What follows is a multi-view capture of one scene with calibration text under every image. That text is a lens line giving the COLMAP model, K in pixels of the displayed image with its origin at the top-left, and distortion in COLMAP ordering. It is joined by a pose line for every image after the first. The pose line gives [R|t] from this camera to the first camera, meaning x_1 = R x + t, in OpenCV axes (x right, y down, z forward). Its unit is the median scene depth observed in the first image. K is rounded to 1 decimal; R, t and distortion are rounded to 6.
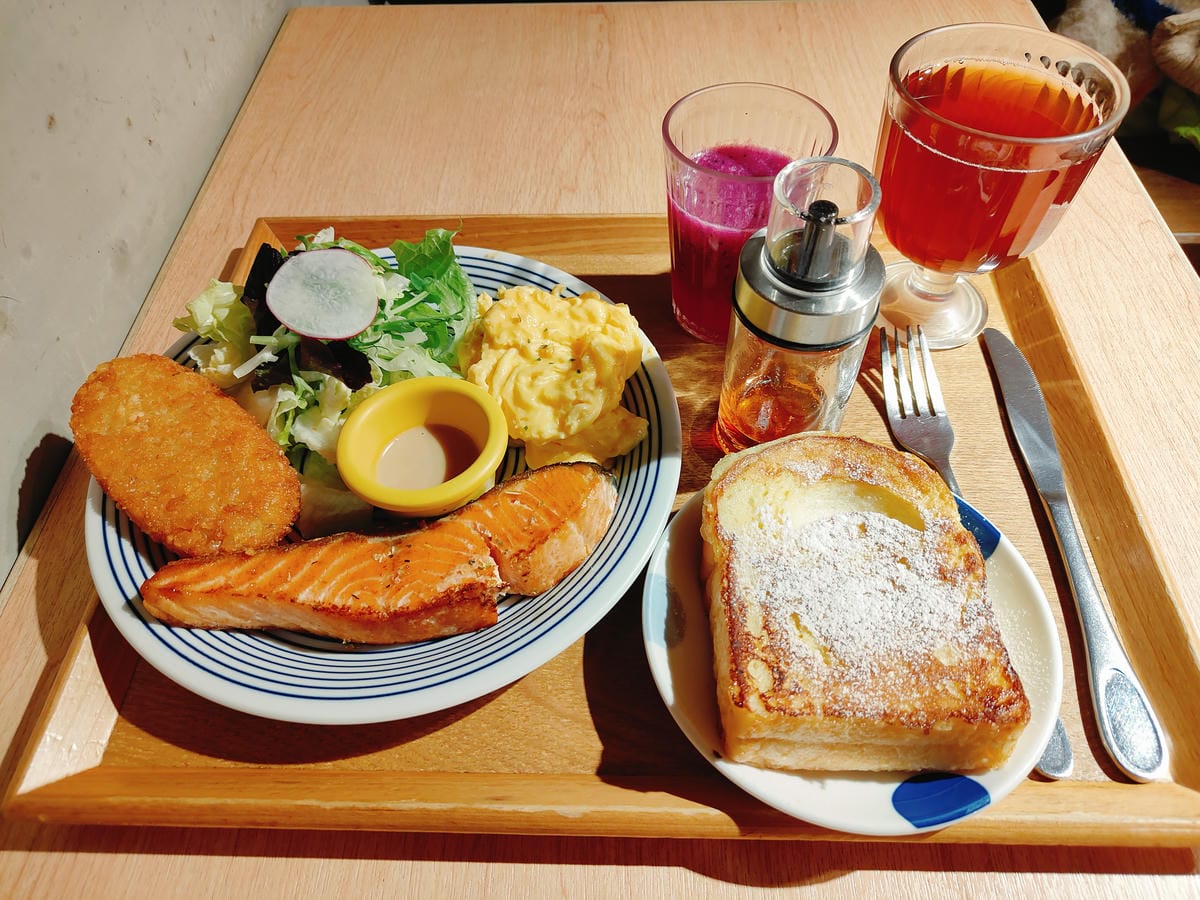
lens RADIAL K [[860.7, 0, 600.0], [0, 860.7, 450.0], [0, 0, 1]] dist [0.011886, -0.036760]
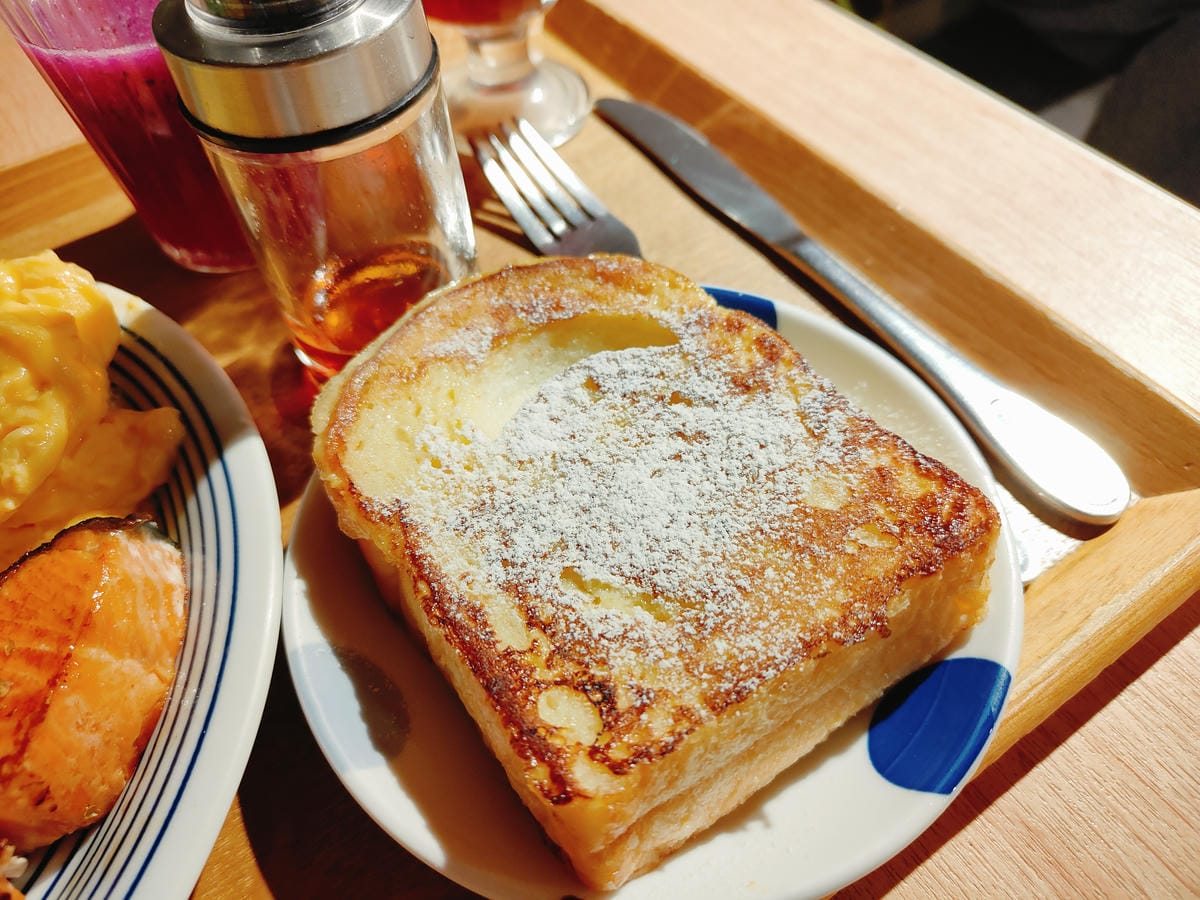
lens RADIAL K [[884.1, 0, 600.0], [0, 884.1, 450.0], [0, 0, 1]] dist [-0.014116, -0.006611]
pose [[0.818754, -0.469791, 0.330057, 0.087643], [0.474398, 0.877362, 0.071991, 0.085370], [-0.323401, 0.097635, 0.941212, 0.422678]]
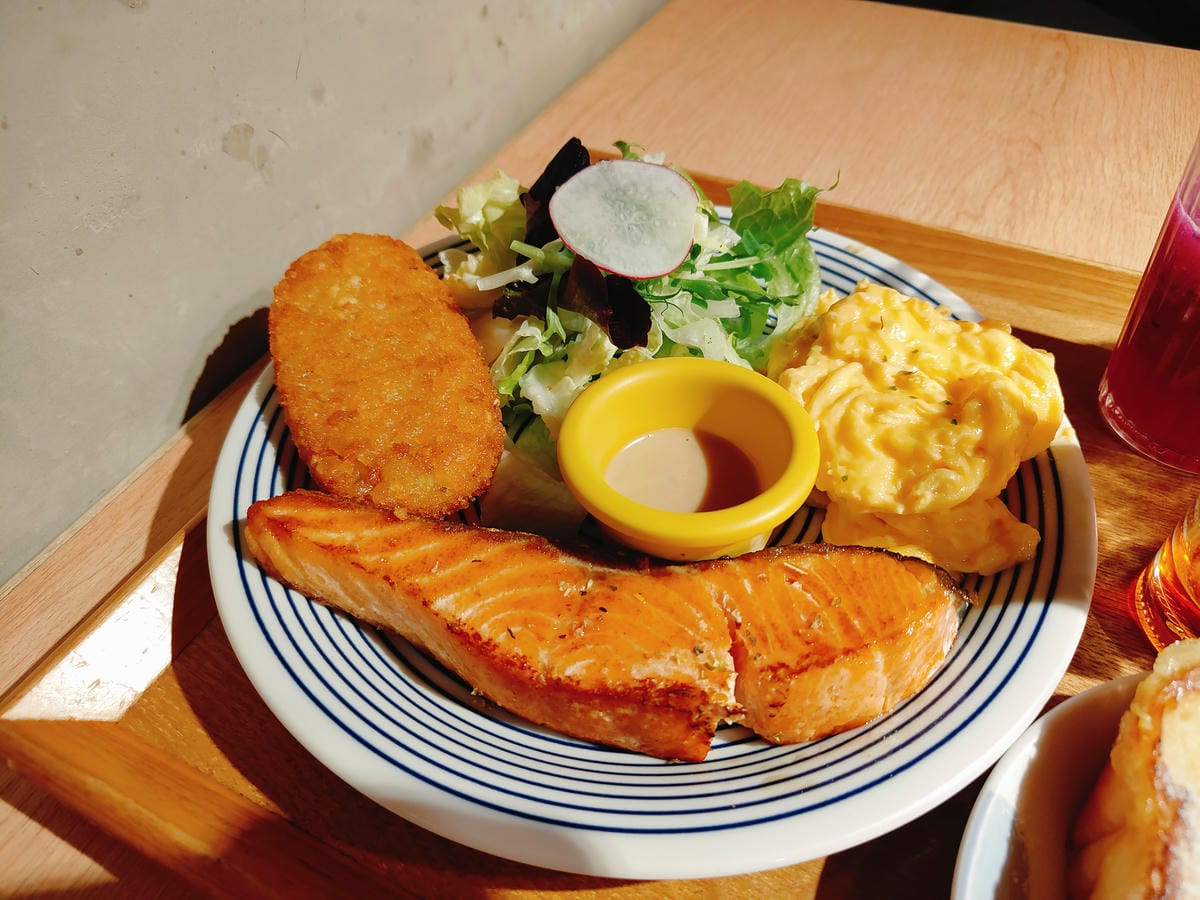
lens RADIAL K [[860.7, 0, 600.0], [0, 860.7, 450.0], [0, 0, 1]] dist [0.011886, -0.036760]
pose [[0.905098, 0.313245, -0.287533, -0.077058], [-0.337180, 0.940732, -0.036523, 0.040211], [0.259051, 0.130007, 0.957074, 0.361362]]
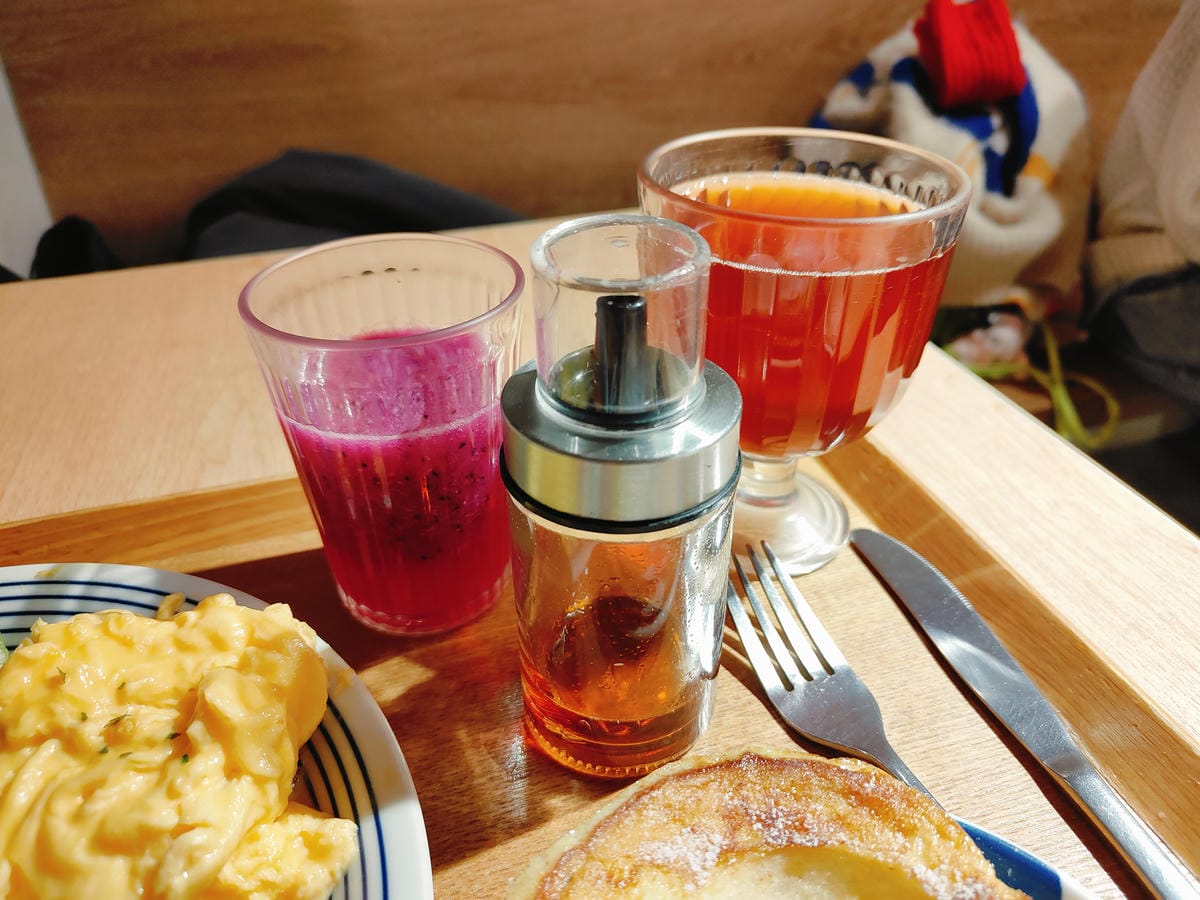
lens RADIAL K [[884.1, 0, 600.0], [0, 884.1, 450.0], [0, 0, 1]] dist [-0.014116, -0.006611]
pose [[0.945722, -0.163642, 0.280767, 0.090889], [0.246437, 0.924329, -0.291350, -0.054029], [-0.211844, 0.344728, 0.914486, 0.472214]]
